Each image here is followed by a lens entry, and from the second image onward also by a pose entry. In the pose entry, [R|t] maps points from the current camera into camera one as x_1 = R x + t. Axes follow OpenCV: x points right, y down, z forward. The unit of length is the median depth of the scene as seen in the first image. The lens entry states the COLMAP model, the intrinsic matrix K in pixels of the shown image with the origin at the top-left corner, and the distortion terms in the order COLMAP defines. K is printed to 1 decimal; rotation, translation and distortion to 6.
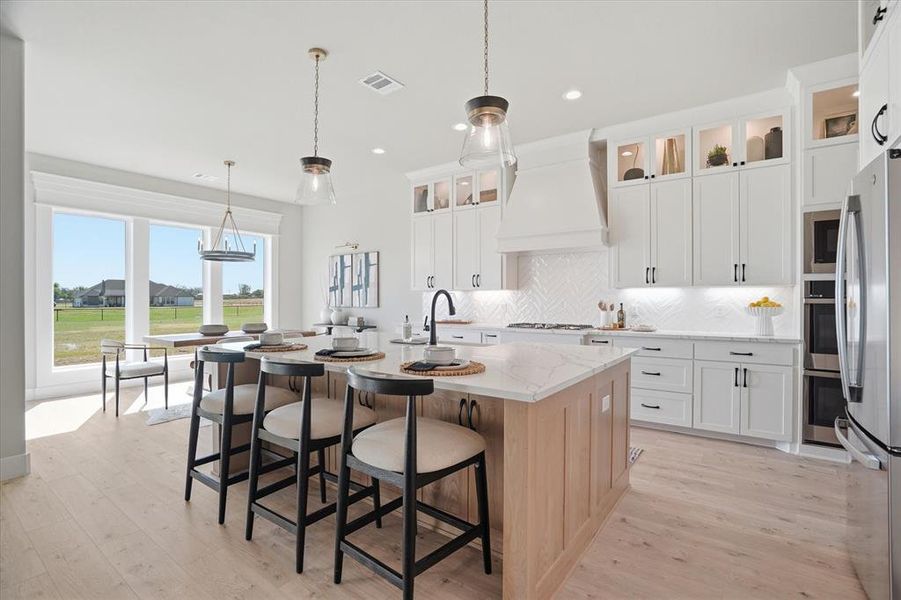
lens RADIAL K [[423.7, 0, 450.5], [0, 423.7, 300.0], [0, 0, 1]] dist [-0.037184, 0.000193]
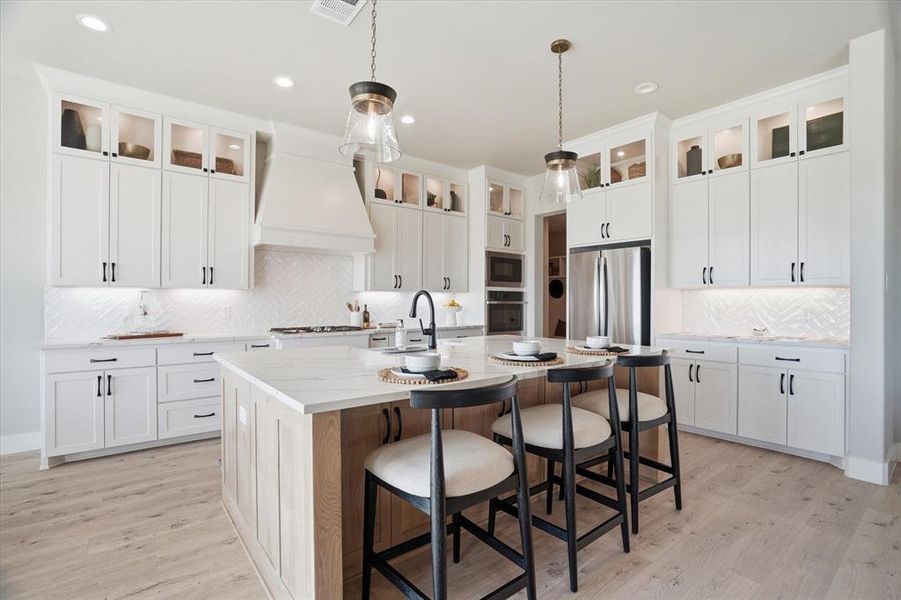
lens RADIAL K [[425.0, 0, 461.6], [0, 425.0, 301.1], [0, 0, 1]] dist [-0.025650, 0.000329]
pose [[0.240736, 0.002594, 0.970587, -1.037508], [-0.001245, 0.999996, -0.002364, 0.001828], [-0.970590, -0.000640, 0.240738, 0.791061]]
